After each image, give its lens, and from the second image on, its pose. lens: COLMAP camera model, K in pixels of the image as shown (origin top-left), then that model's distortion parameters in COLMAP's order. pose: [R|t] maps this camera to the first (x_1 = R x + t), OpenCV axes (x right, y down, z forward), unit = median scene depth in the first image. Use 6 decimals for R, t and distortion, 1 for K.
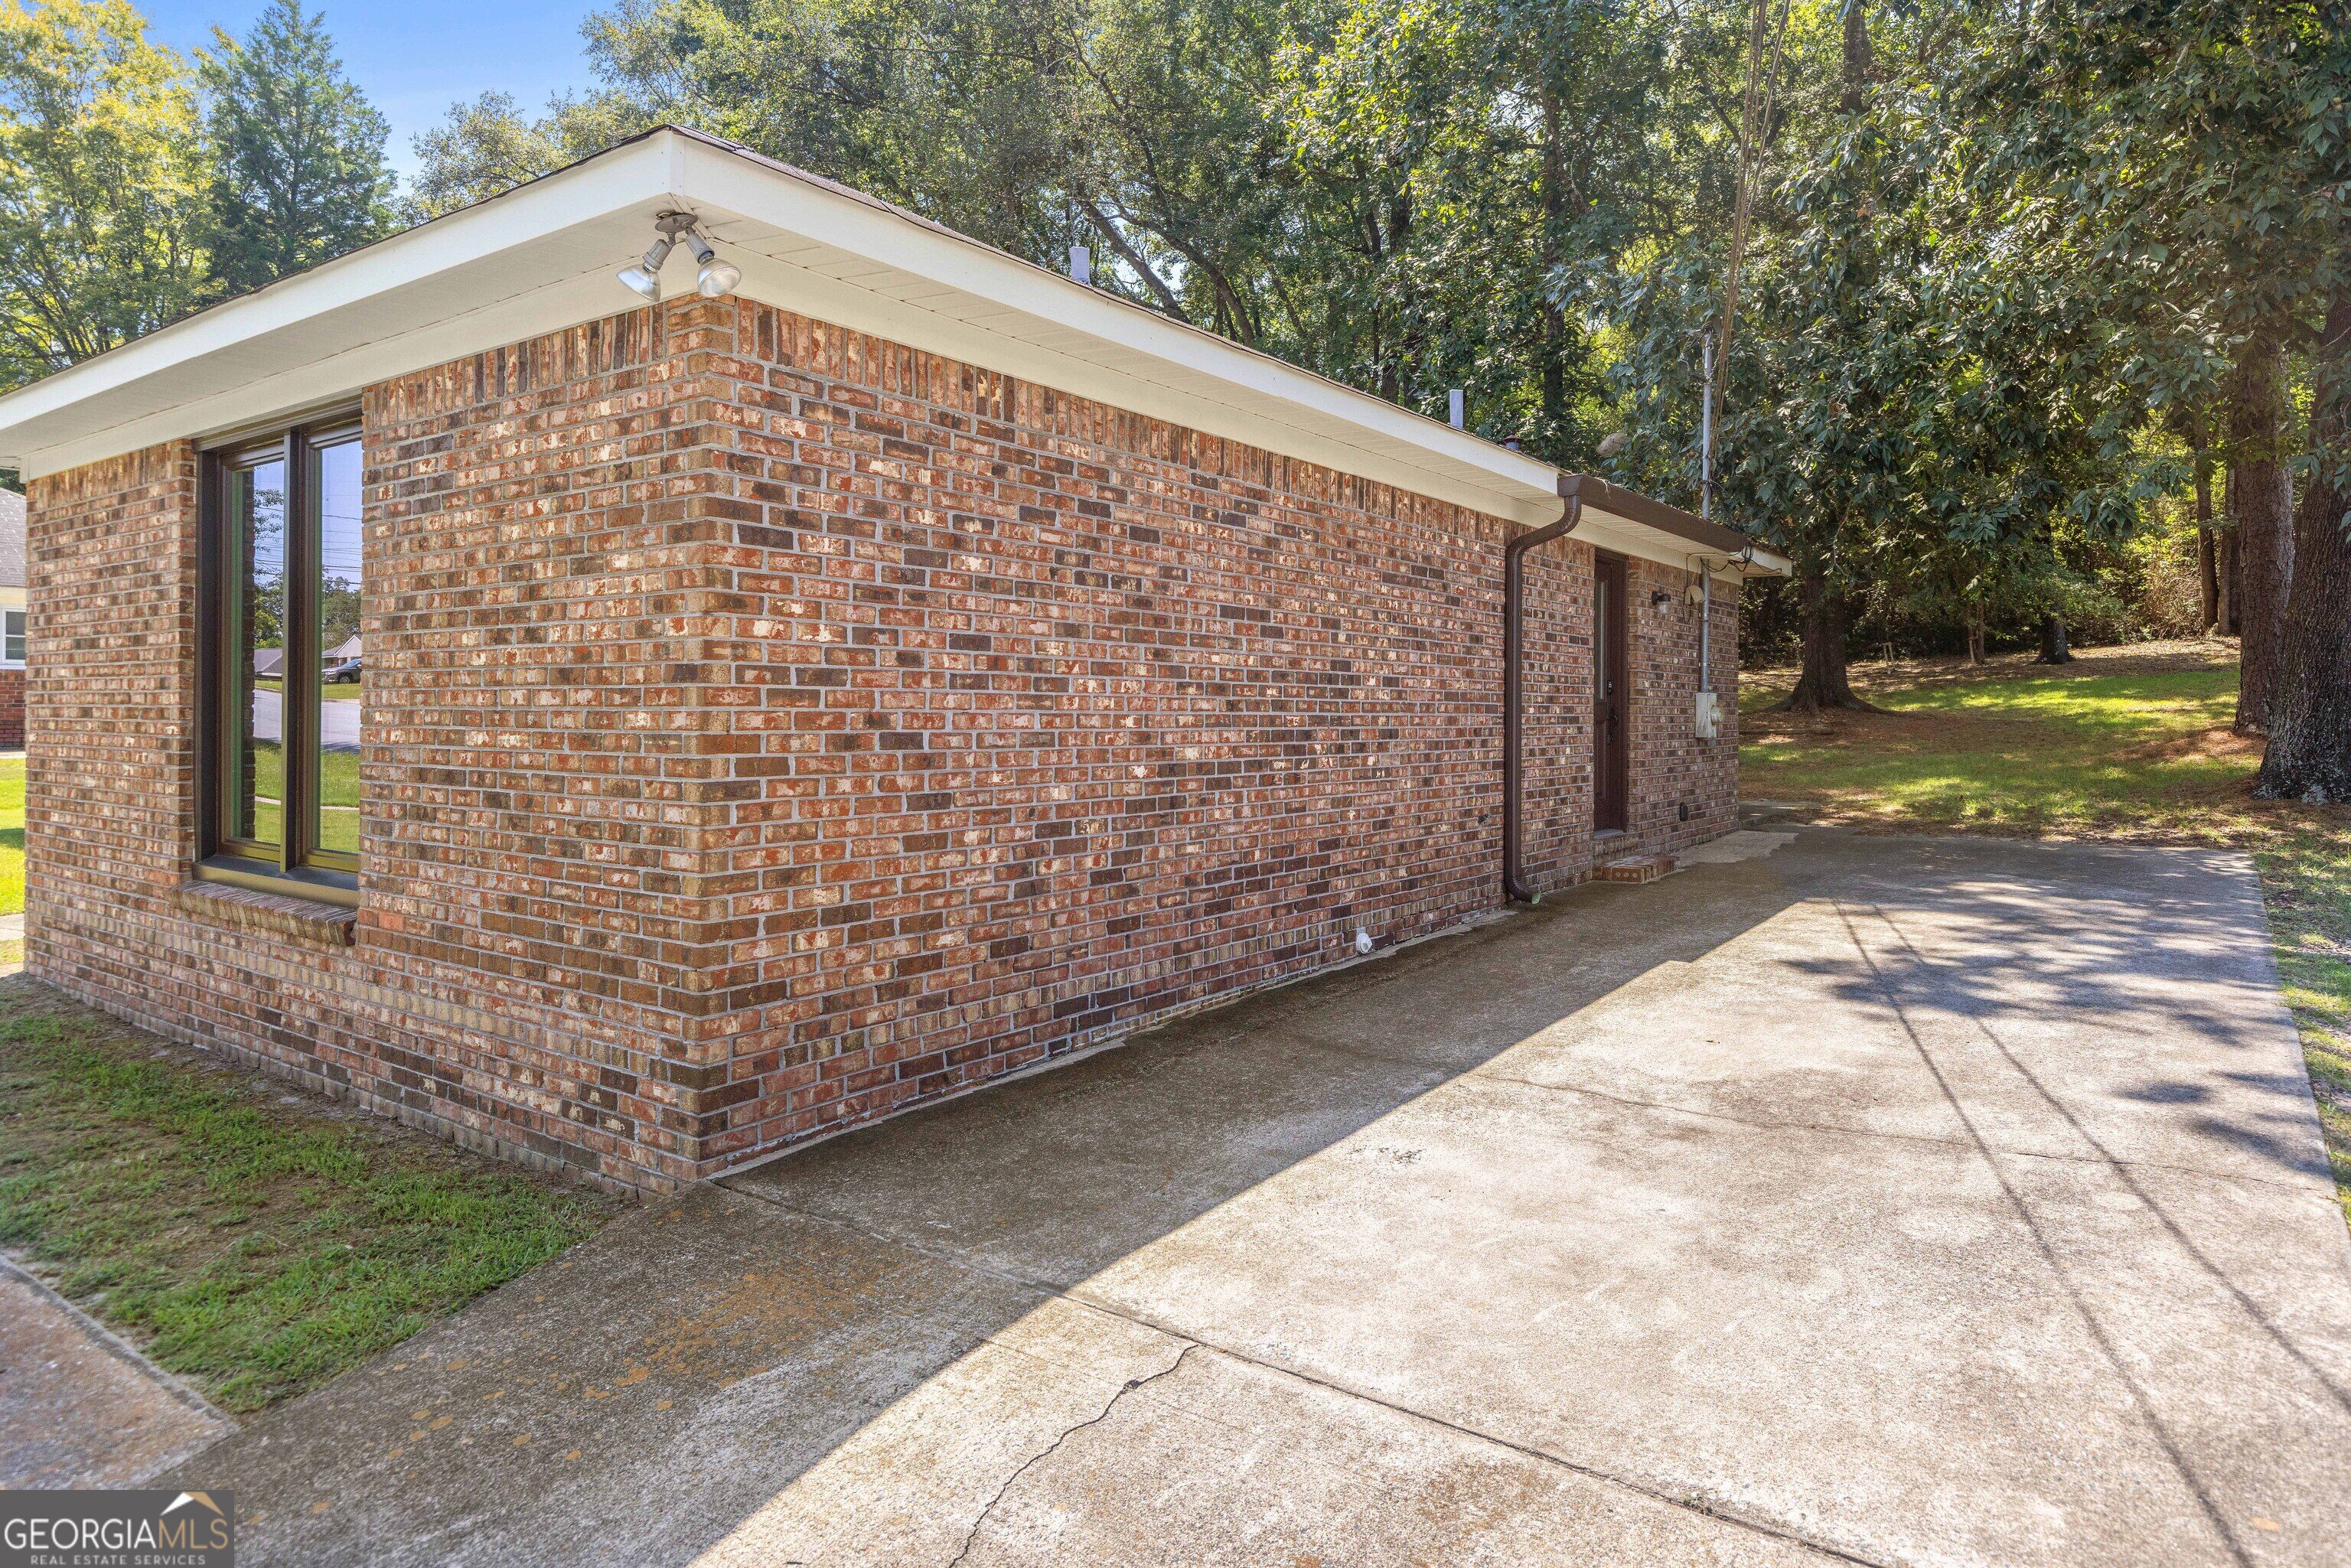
lens RADIAL K [[1360.6, 0, 1187.7], [0, 1360.6, 715.3], [0, 0, 1]] dist [0.008680, -0.000099]
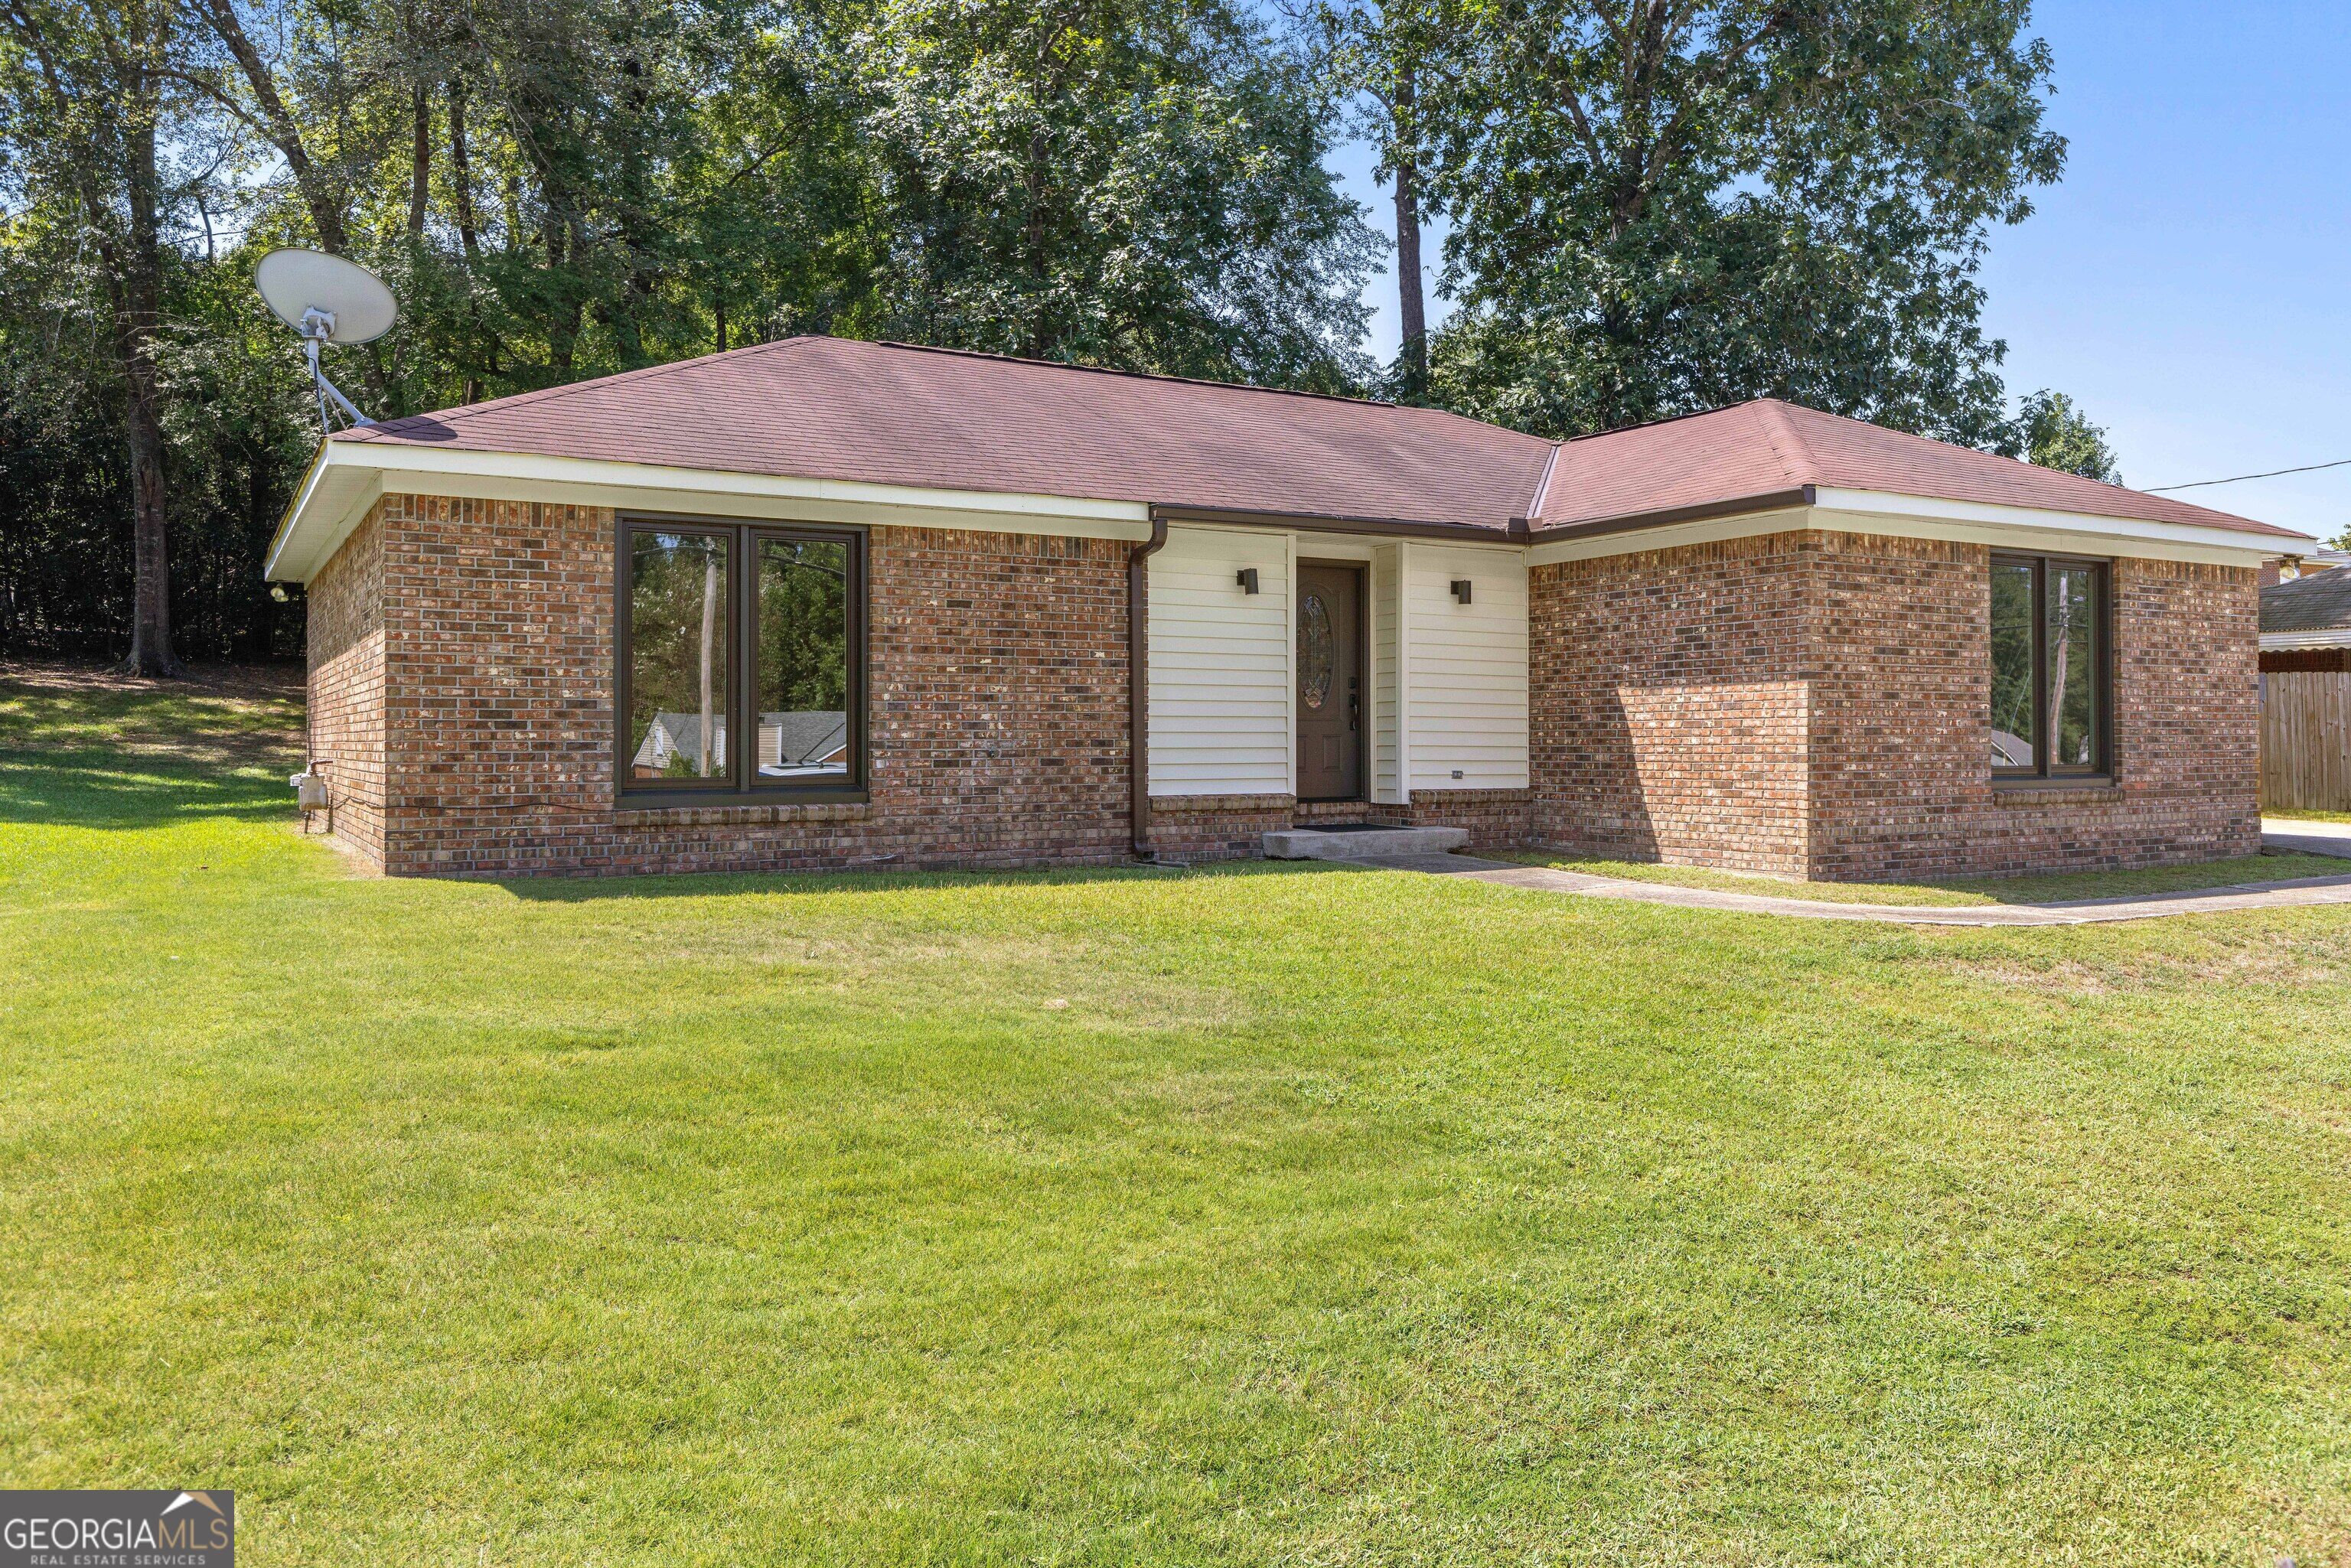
lens RADIAL K [[1738.3, 0, 1184.9], [0, 1738.3, 724.2], [0, 0, 1]] dist [-0.000610, -0.000527]
pose [[0.414108, 0.002701, 0.910224, -3.928857], [0.006524, 0.999961, -0.005935, 0.049045], [-0.910205, 0.008396, 0.414074, 1.230069]]
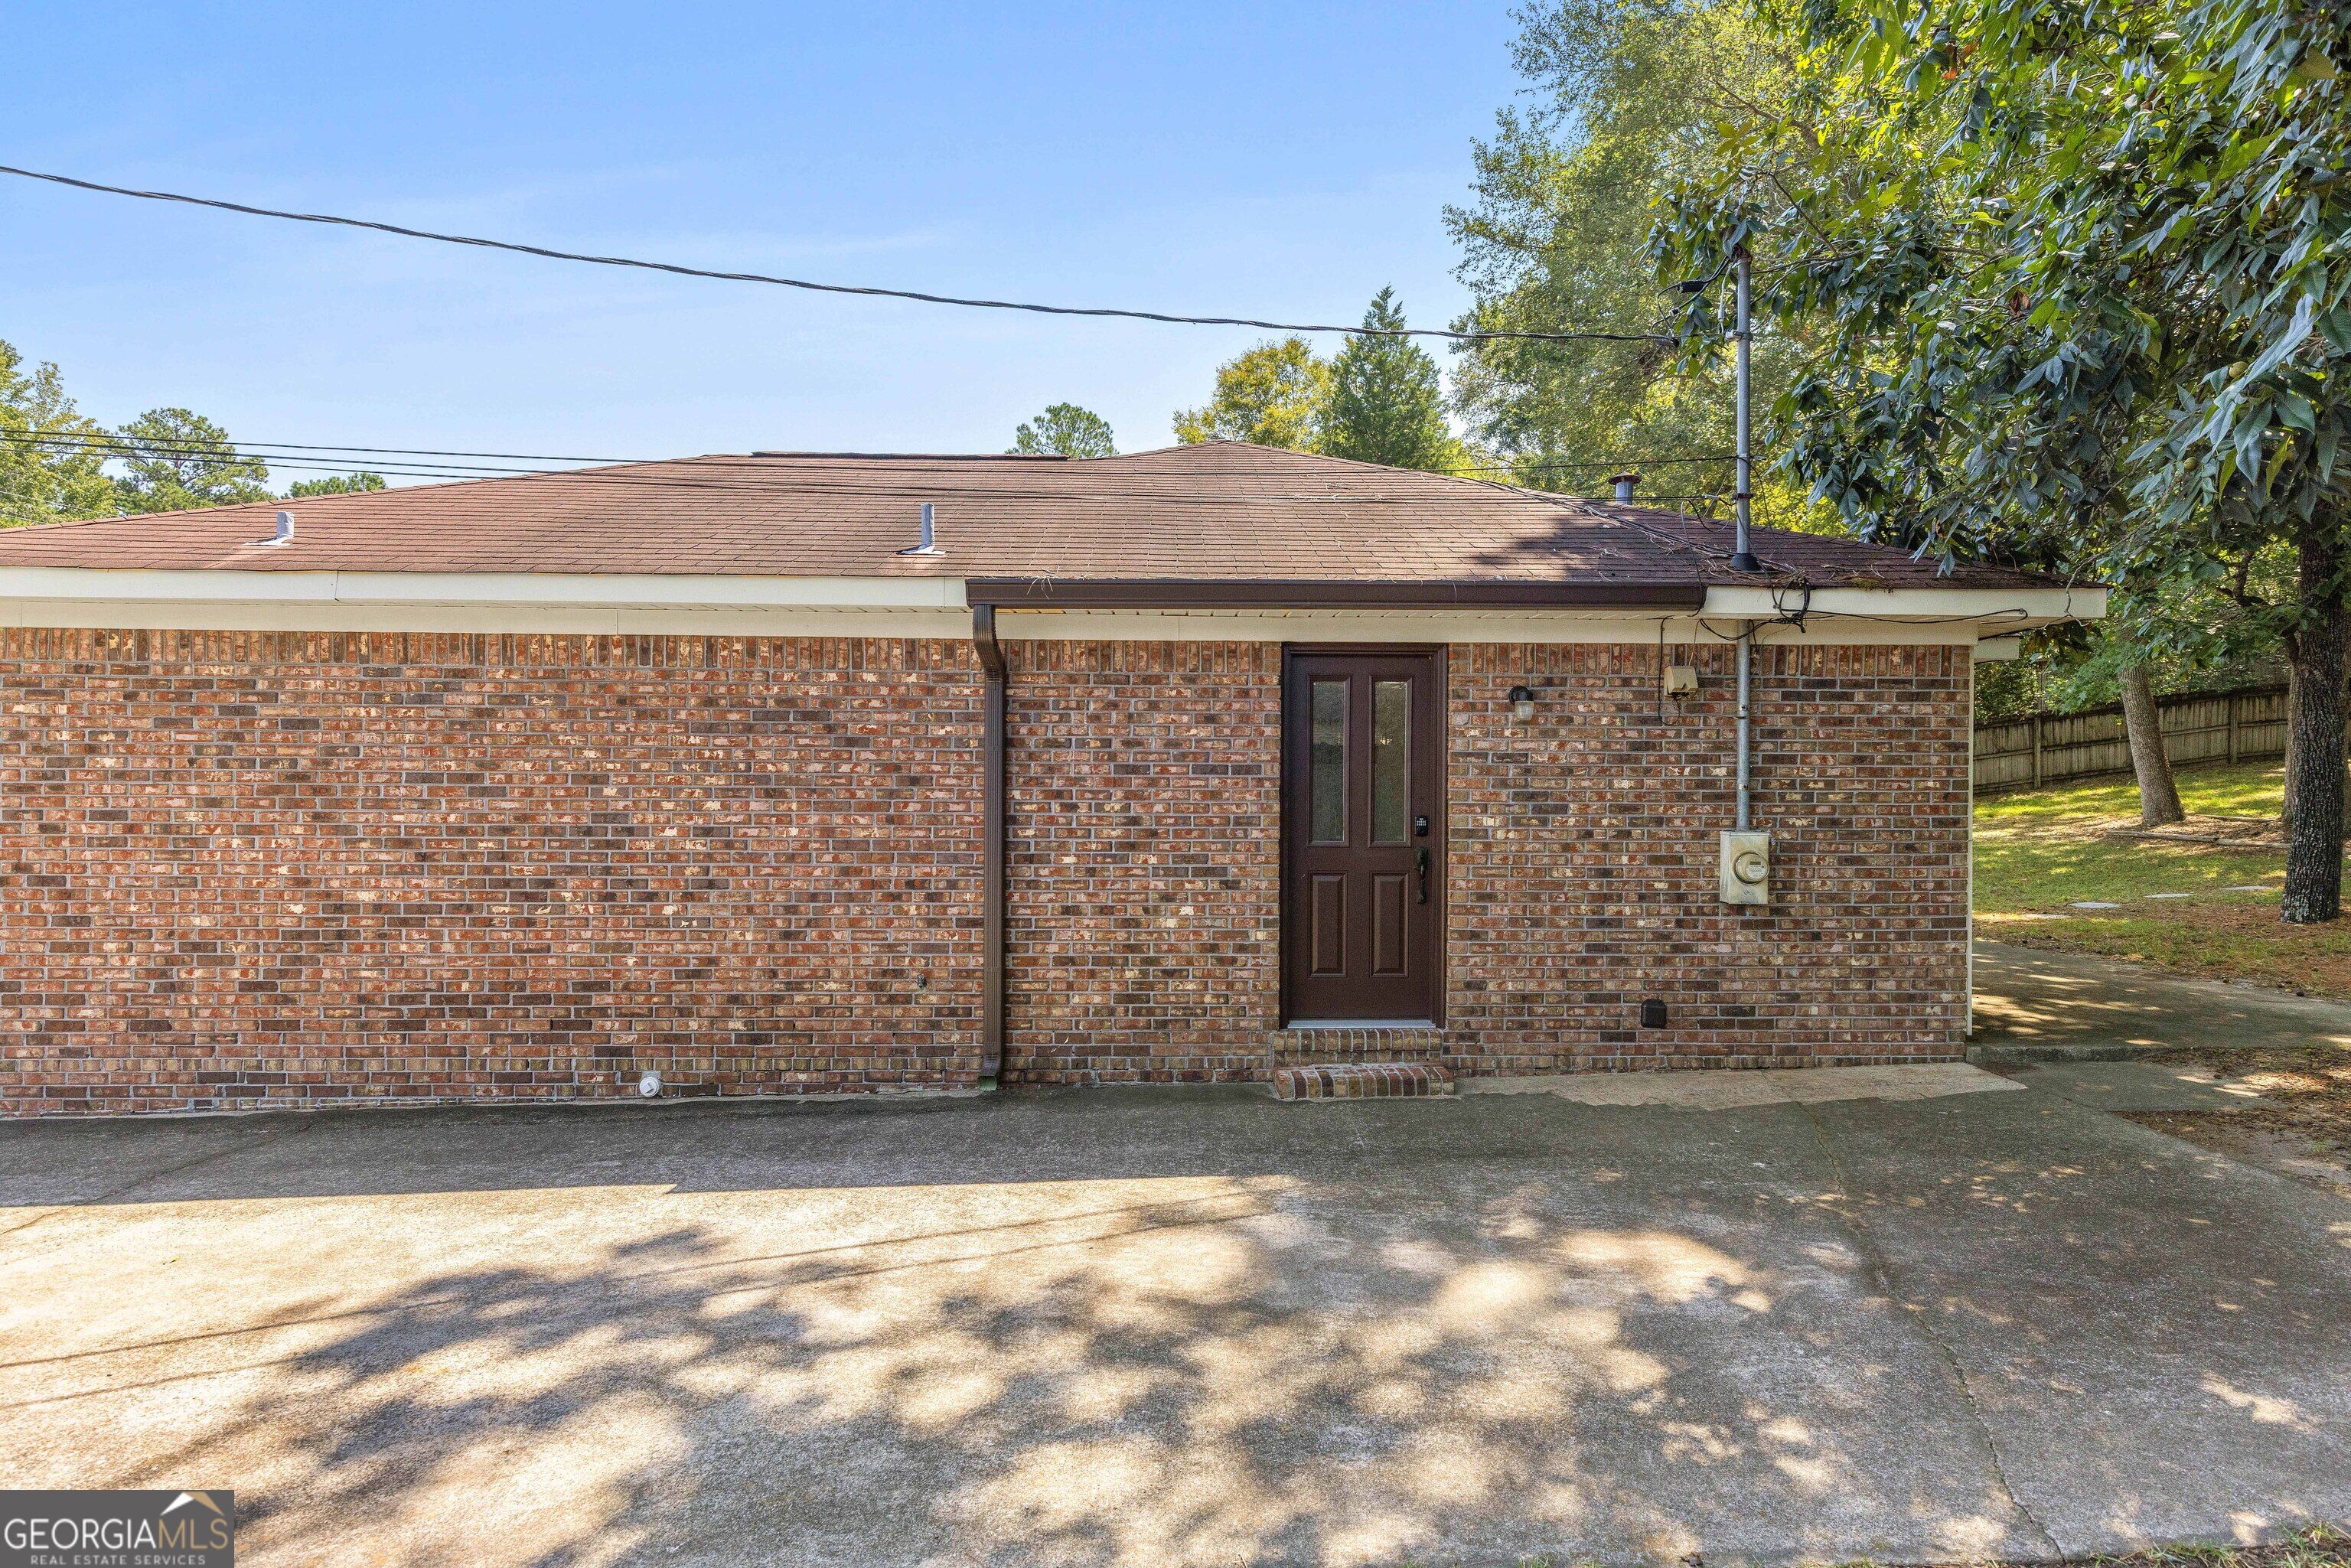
lens RADIAL K [[1097.3, 0, 1172.4], [0, 1097.3, 791.4], [0, 0, 1]] dist [0.007594, -0.000805]
pose [[0.621661, 0.006883, -0.783256, 1.395915], [-0.004245, 0.999976, 0.005418, -0.084749], [0.783275, -0.000044, 0.621676, 1.078023]]
